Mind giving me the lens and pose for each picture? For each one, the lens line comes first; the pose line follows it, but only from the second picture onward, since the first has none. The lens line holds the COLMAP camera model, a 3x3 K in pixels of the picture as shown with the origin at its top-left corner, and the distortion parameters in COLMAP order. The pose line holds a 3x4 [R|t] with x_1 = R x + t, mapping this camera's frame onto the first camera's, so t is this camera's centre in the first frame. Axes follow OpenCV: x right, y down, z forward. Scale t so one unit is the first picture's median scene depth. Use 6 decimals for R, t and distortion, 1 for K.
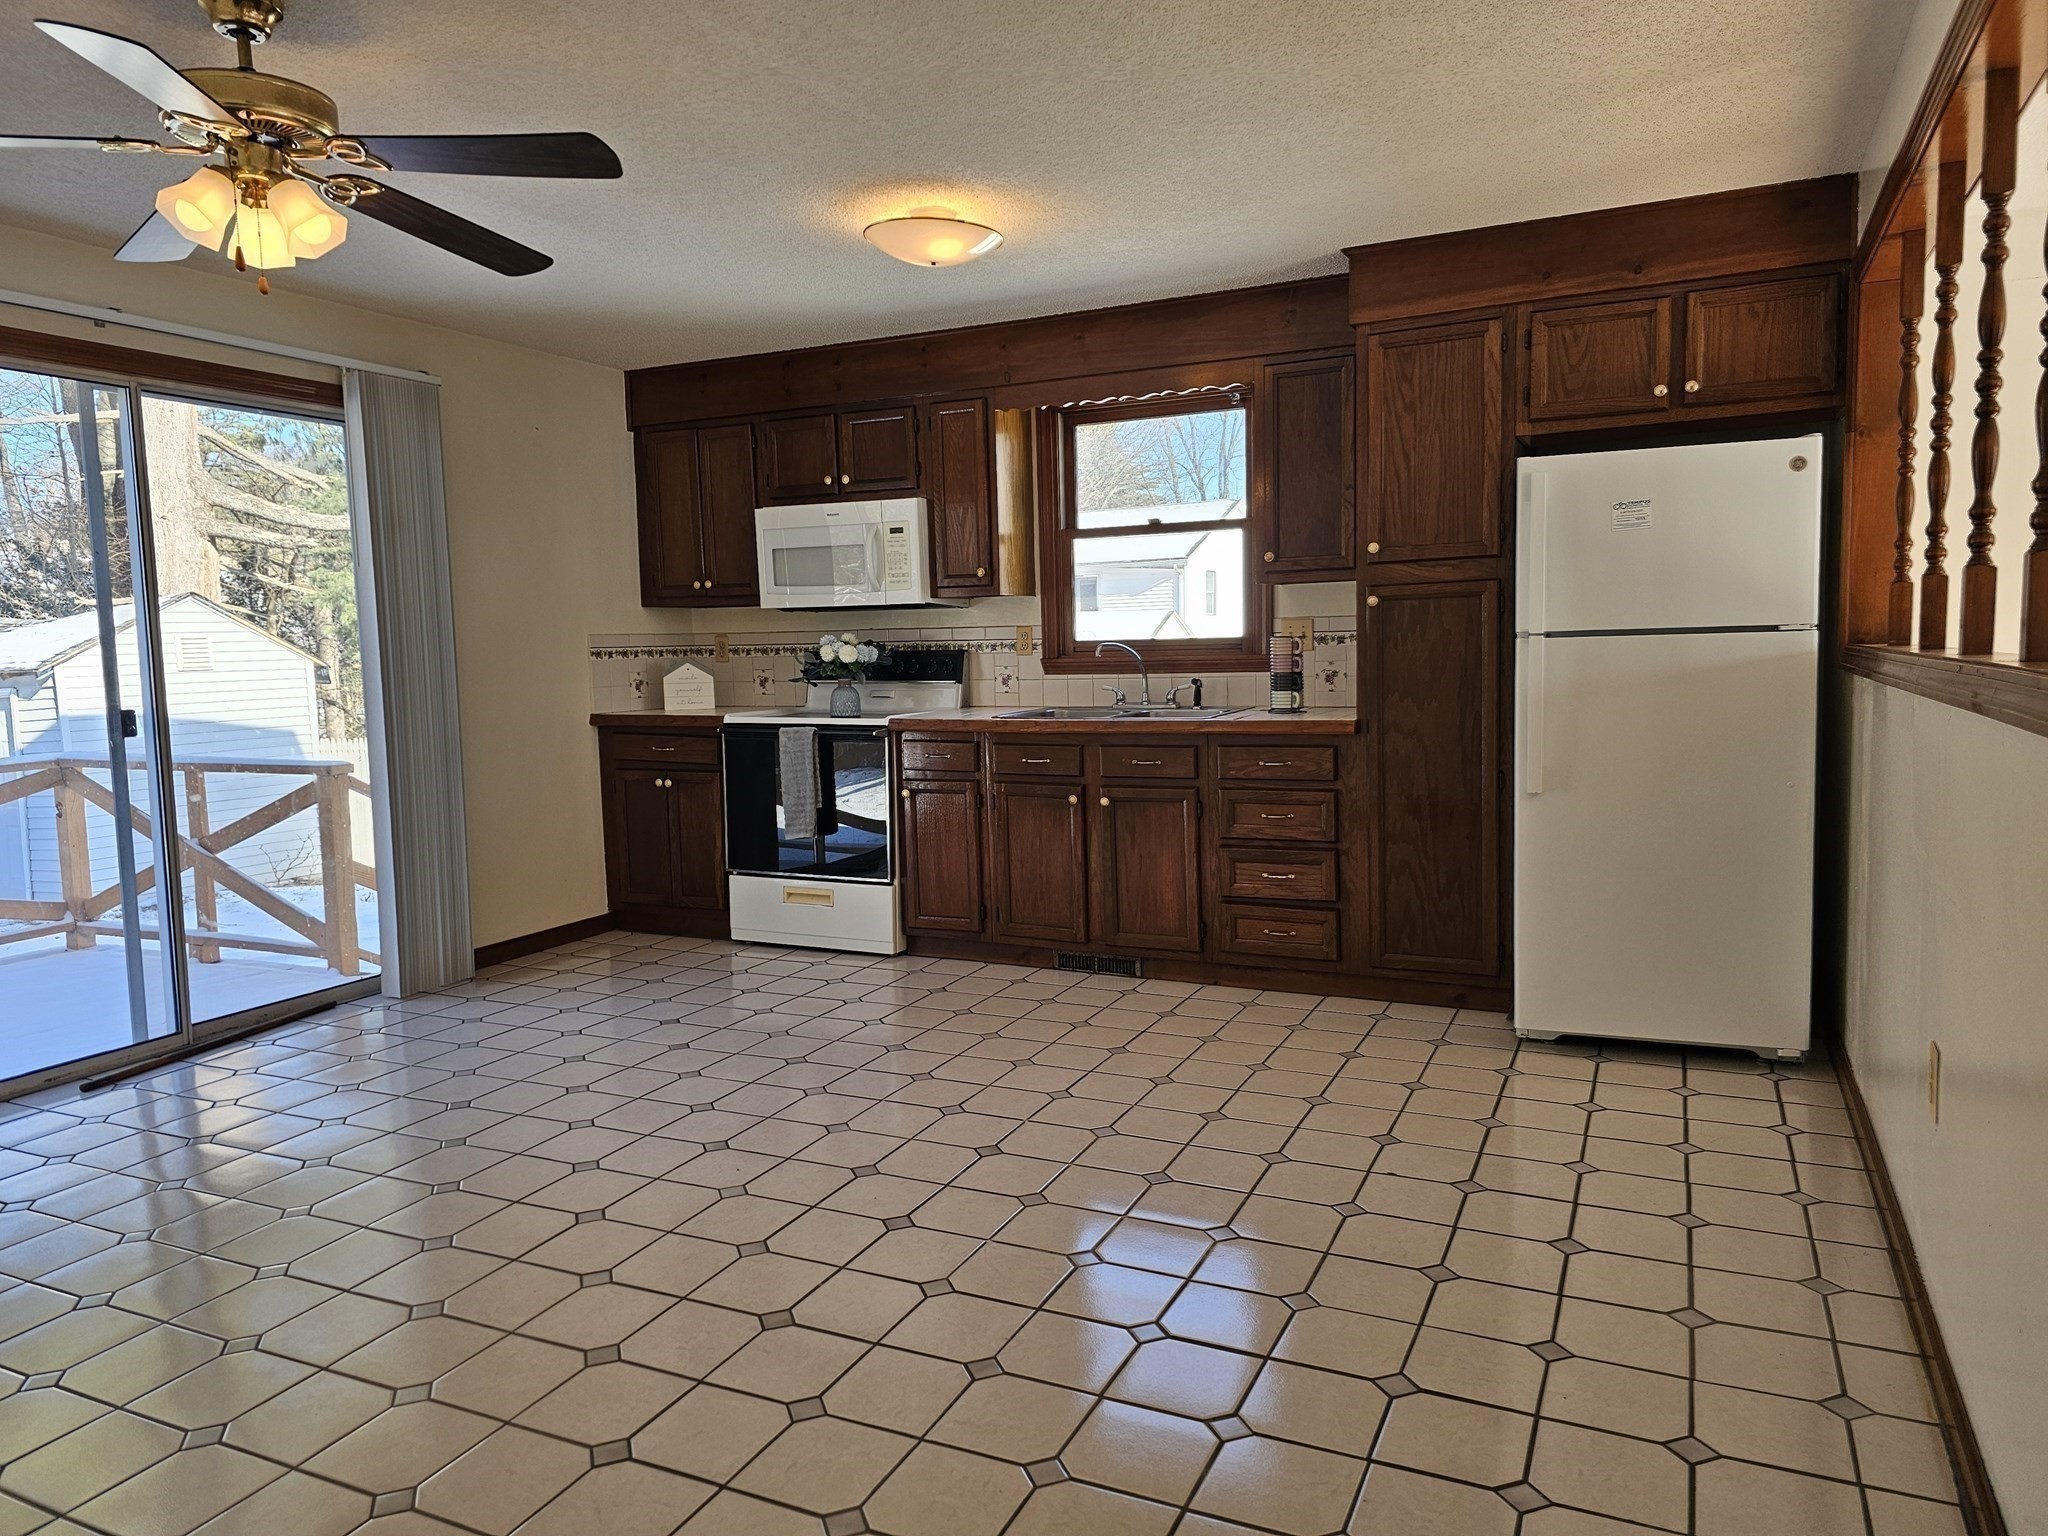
lens RADIAL K [[1365.9, 0, 1050.5], [0, 1365.9, 766.3], [0, 0, 1]] dist [0.075431, -0.056451]
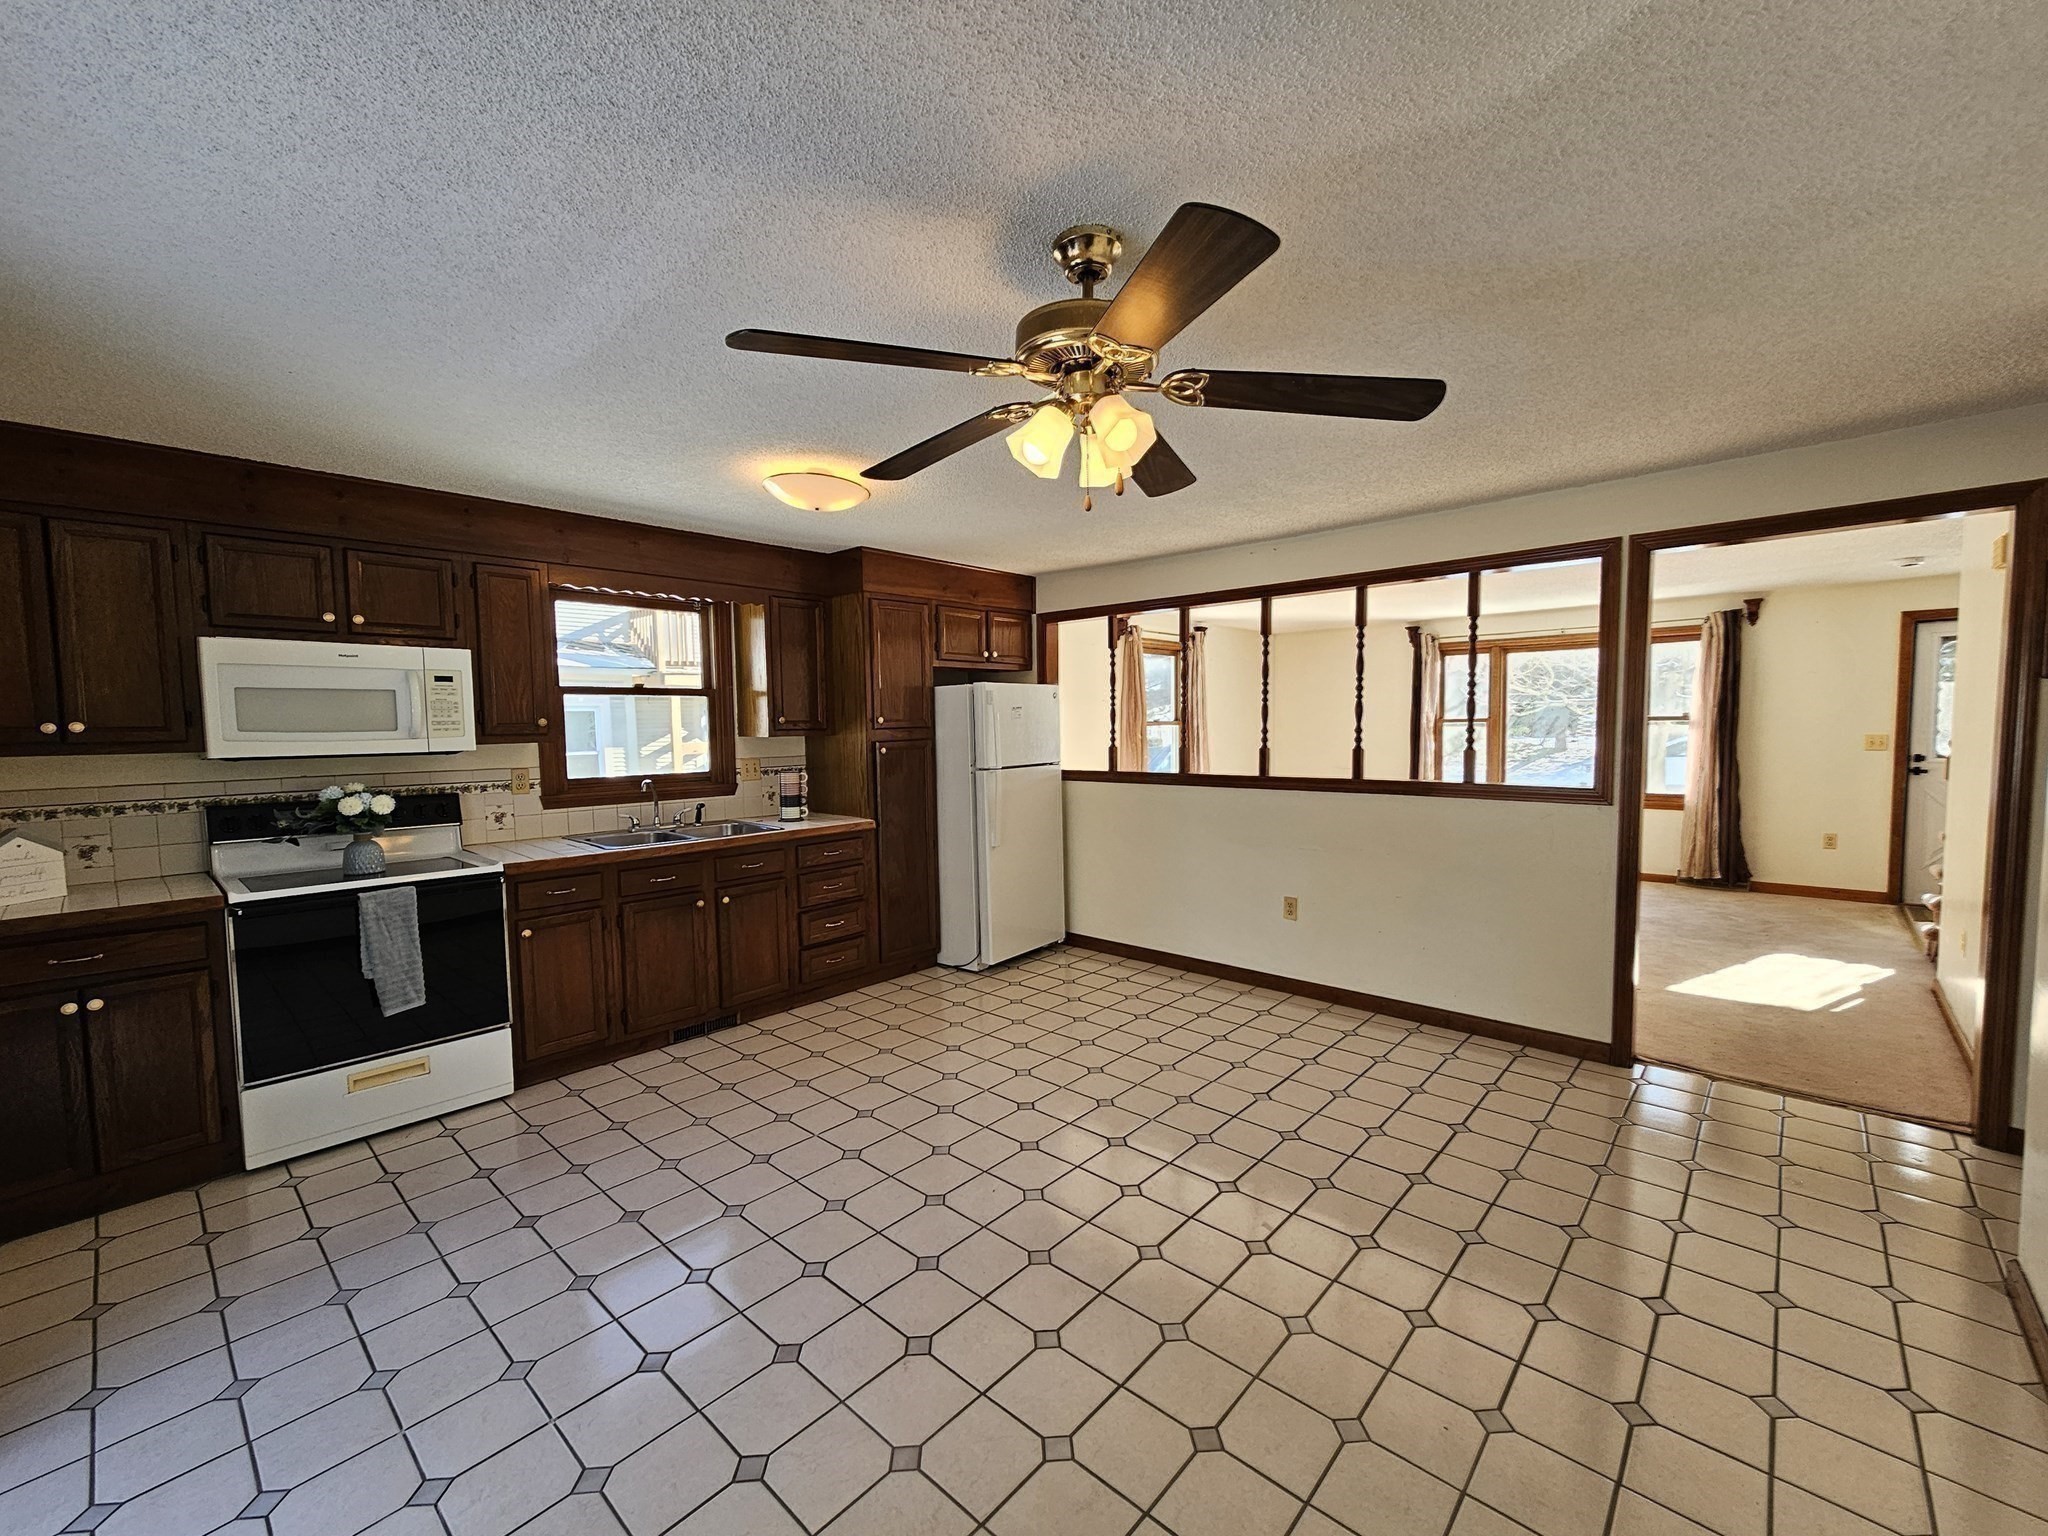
lens RADIAL K [[837.1, 0, 1059.3], [0, 837.1, 770.5], [0, 0, 1]] dist [0.000112, 0.000118]
pose [[0.274413, -0.037491, 0.960881, -0.573055], [0.094985, 0.995410, 0.011712, -0.068737], [-0.956909, 0.088056, 0.276714, 0.398909]]
